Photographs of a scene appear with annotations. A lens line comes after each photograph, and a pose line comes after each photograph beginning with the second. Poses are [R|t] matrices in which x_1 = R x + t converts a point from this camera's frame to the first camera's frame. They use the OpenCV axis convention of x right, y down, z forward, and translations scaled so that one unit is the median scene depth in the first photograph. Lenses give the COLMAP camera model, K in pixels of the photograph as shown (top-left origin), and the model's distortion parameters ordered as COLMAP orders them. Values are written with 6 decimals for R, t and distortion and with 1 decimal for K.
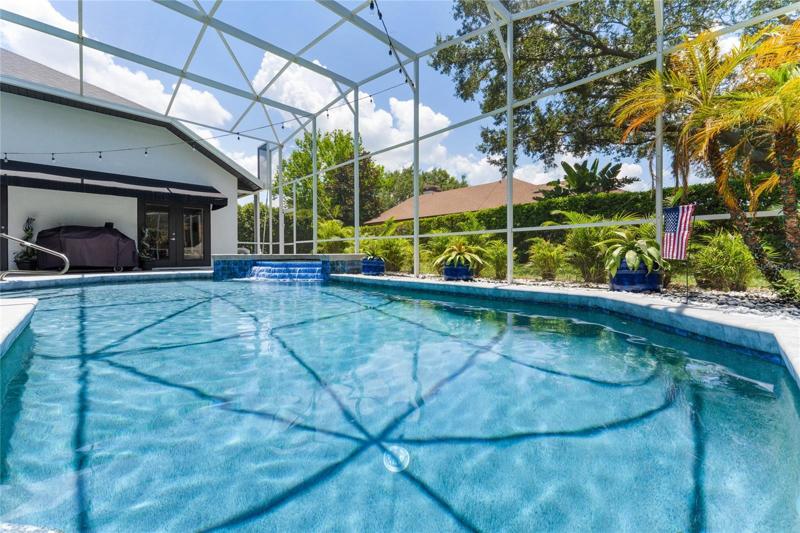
lens RADIAL K [[326.7, 0, 397.2], [0, 326.7, 254.8], [0, 0, 1]] dist [0.001453, 0.000031]
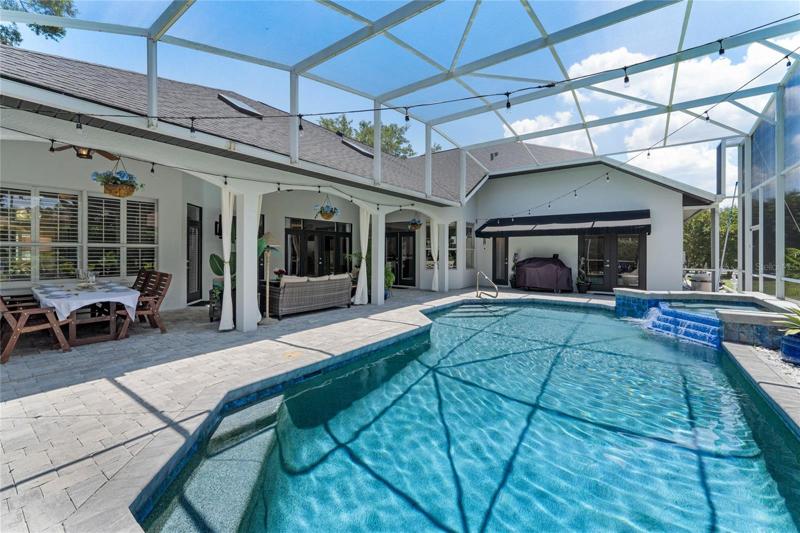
lens RADIAL K [[326.7, 0, 399.3], [0, 326.7, 249.5], [0, 0, 1]] dist [0.001453, 0.000031]
pose [[0.164588, -0.006910, -0.986338, 0.303131], [-0.005501, 0.999953, -0.007924, -0.104676], [0.986347, 0.006730, 0.164542, 0.178196]]
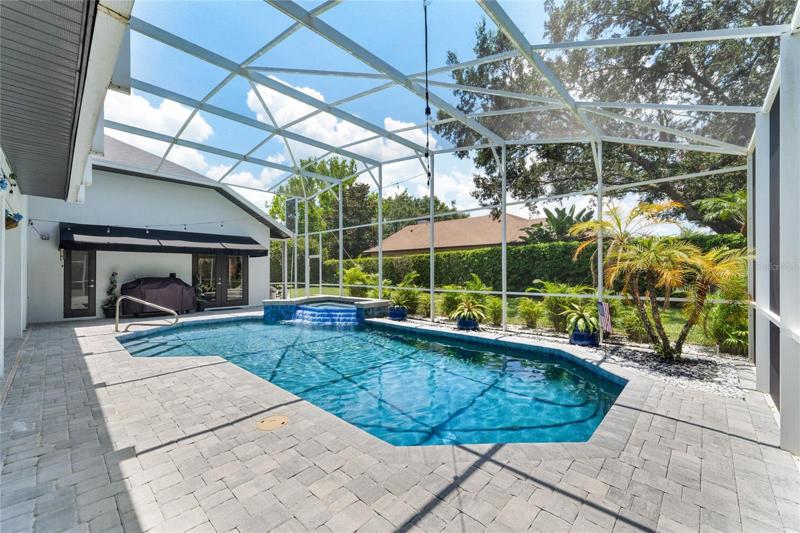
lens RADIAL K [[326.7, 0, 399.1], [0, 326.7, 268.8], [0, 0, 1]] dist [0.001453, 0.000031]
pose [[0.999124, 0.001242, 0.041825, -0.103067], [-0.000668, 0.999905, -0.013737, -0.099900], [-0.041838, 0.013697, 0.999031, -0.239712]]
